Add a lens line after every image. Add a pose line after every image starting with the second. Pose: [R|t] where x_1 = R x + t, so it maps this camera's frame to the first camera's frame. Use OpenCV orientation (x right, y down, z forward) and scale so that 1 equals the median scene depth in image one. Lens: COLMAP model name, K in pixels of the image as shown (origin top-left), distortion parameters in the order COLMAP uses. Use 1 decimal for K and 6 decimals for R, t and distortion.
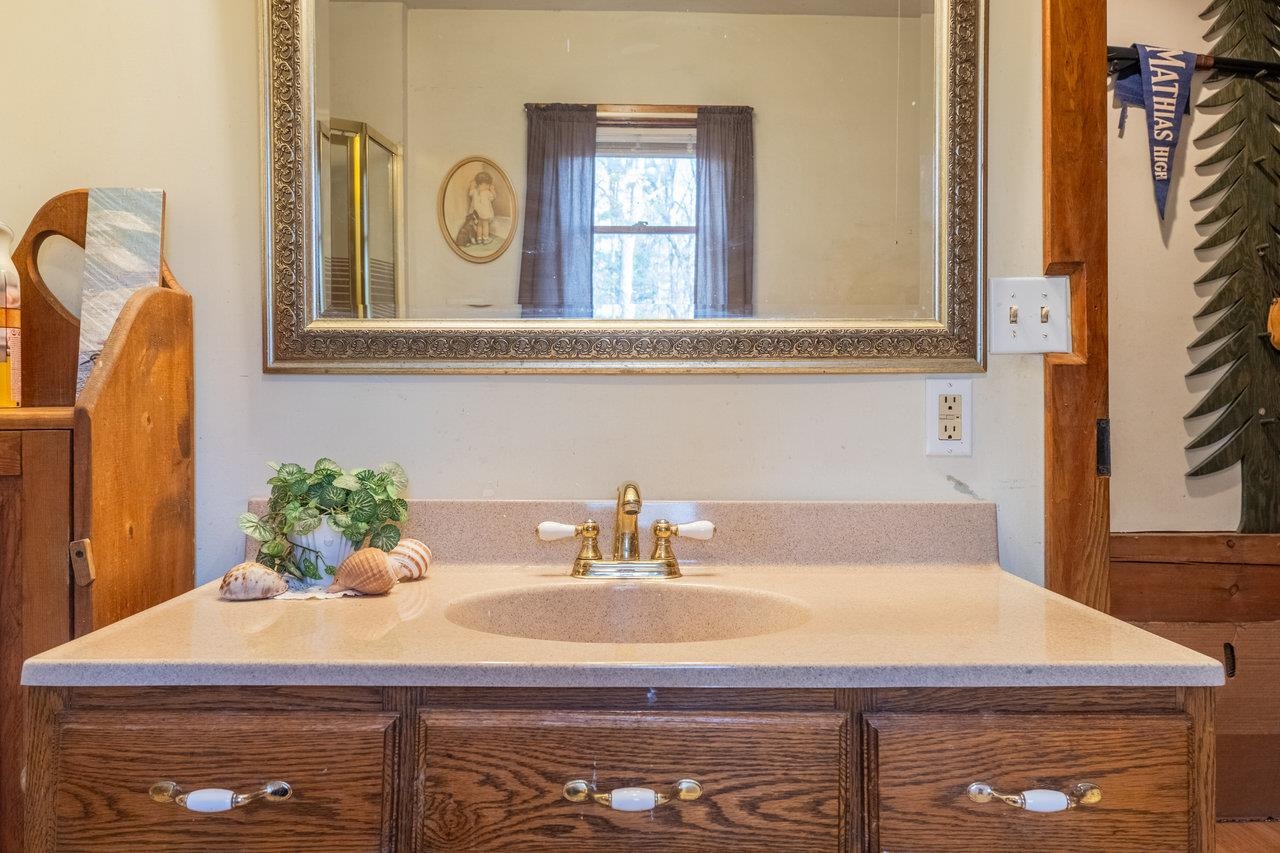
lens RADIAL K [[980.4, 0, 683.2], [0, 980.4, 381.4], [0, 0, 1]] dist [0.030577, -0.019534]
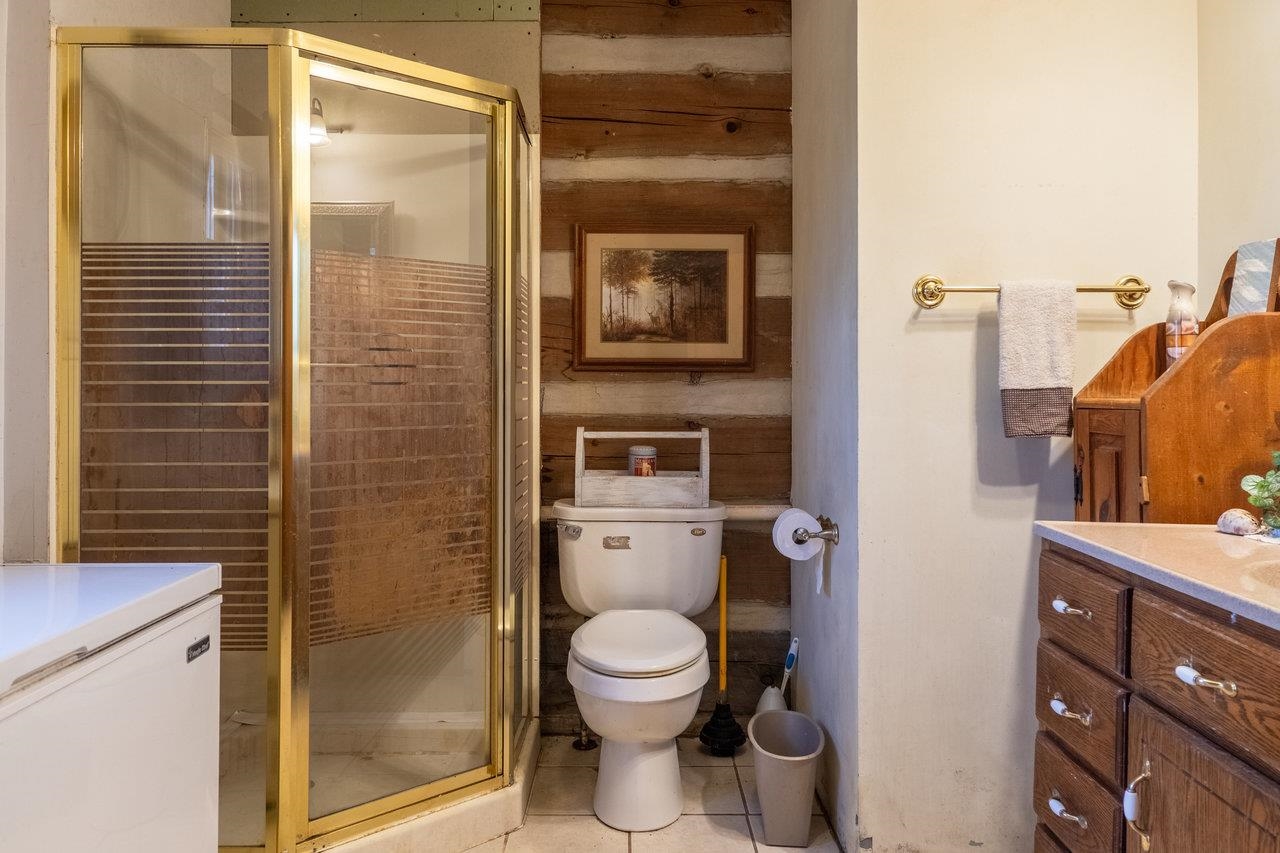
lens RADIAL K [[980.4, 0, 630.2], [0, 980.4, 381.8], [0, 0, 1]] dist [0.030577, -0.019534]
pose [[-0.020563, -0.003335, -0.999783, 0.830588], [0.014823, 0.999884, -0.003640, -0.005194], [0.999679, -0.014894, -0.020511, 0.133730]]
